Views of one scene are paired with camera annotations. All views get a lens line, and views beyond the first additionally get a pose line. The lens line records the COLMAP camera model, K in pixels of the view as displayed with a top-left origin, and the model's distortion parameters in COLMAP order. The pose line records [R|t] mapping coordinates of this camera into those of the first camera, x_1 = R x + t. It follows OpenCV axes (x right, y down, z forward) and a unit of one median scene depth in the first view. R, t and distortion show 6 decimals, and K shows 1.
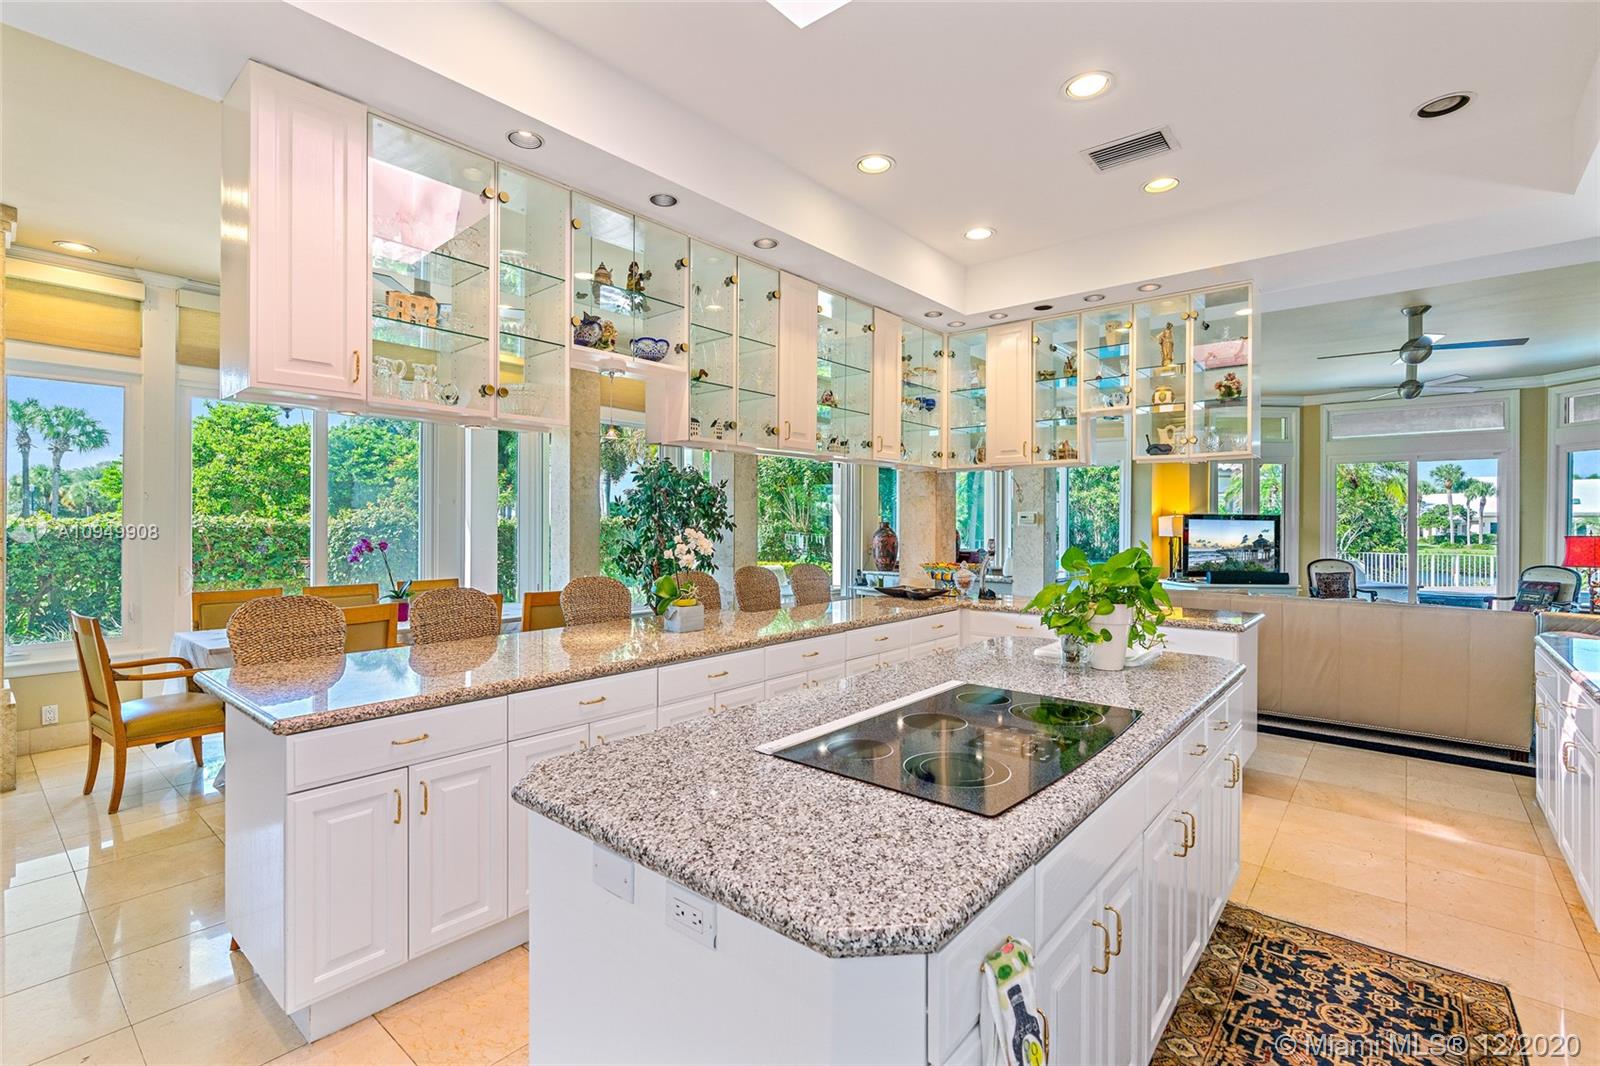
lens RADIAL K [[720.6, 0, 793.9], [0, 720.6, 536.1], [0, 0, 1]] dist [0.002157, 0.000556]
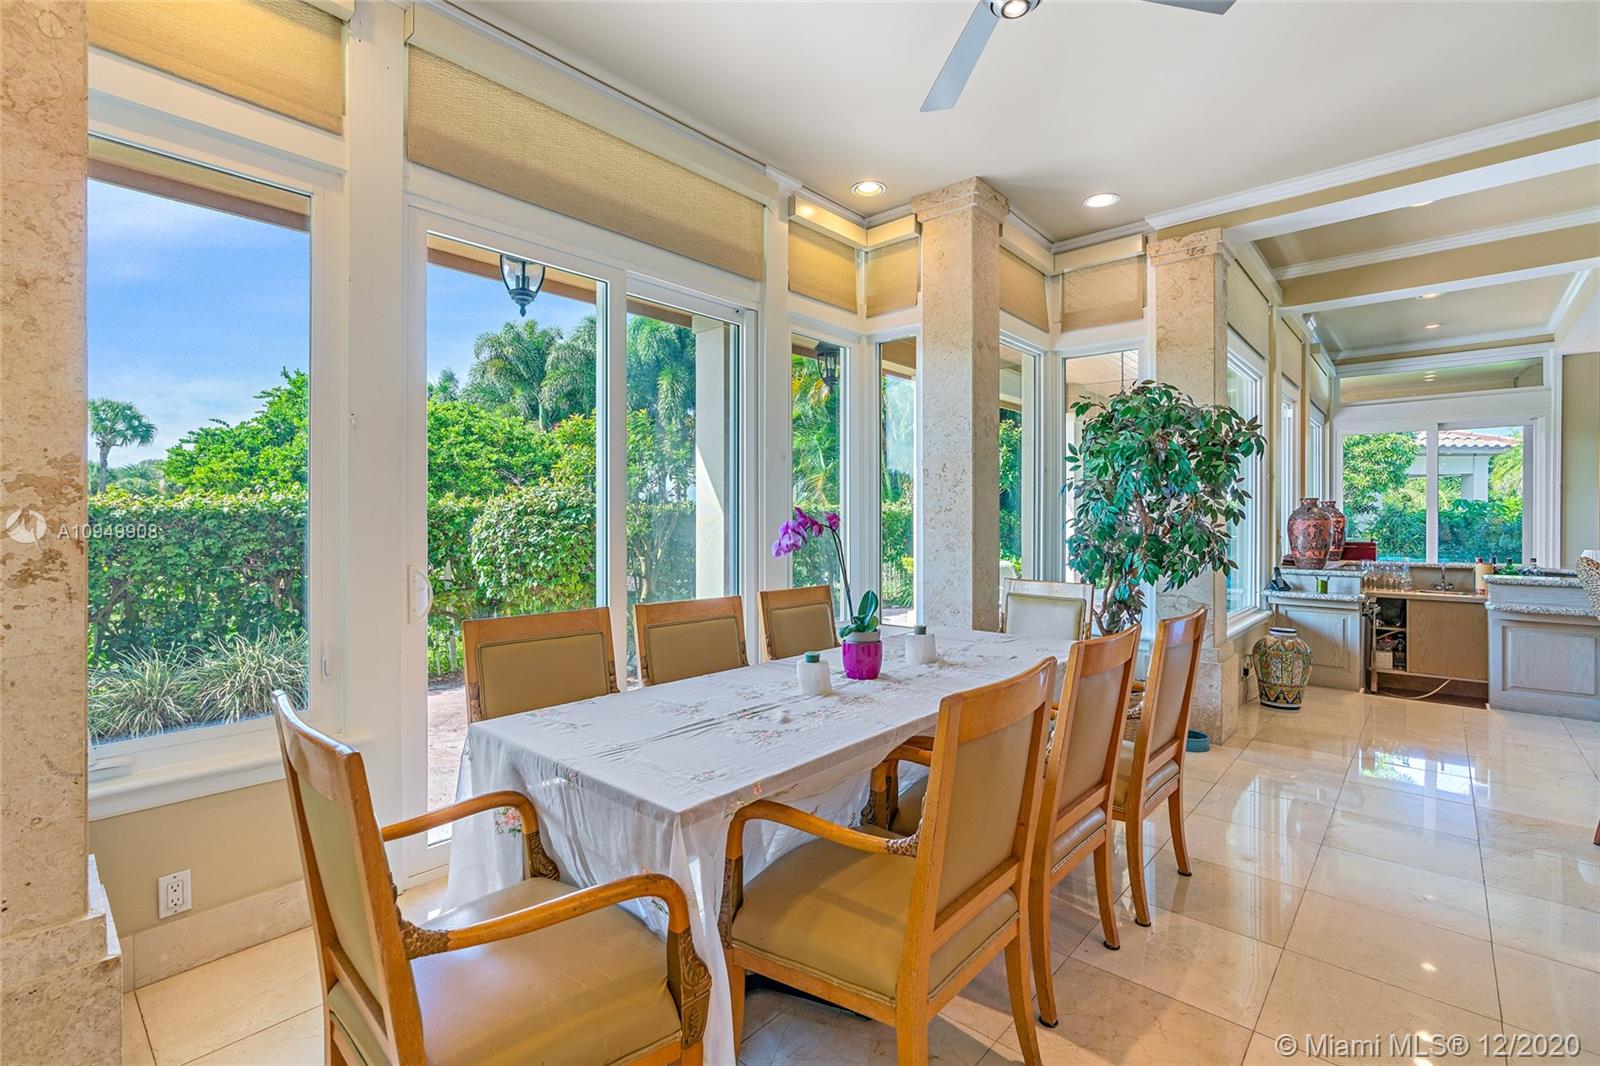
lens RADIAL K [[715.8, 0, 800.0], [0, 715.8, 533.0], [0, 0, 1]] dist [-0.002772, -0.000435]
pose [[0.999802, -0.002324, -0.019762, -0.472452], [0.002332, 0.999997, 0.000366, 0.016934], [0.019761, -0.000412, 0.999805, 0.422132]]
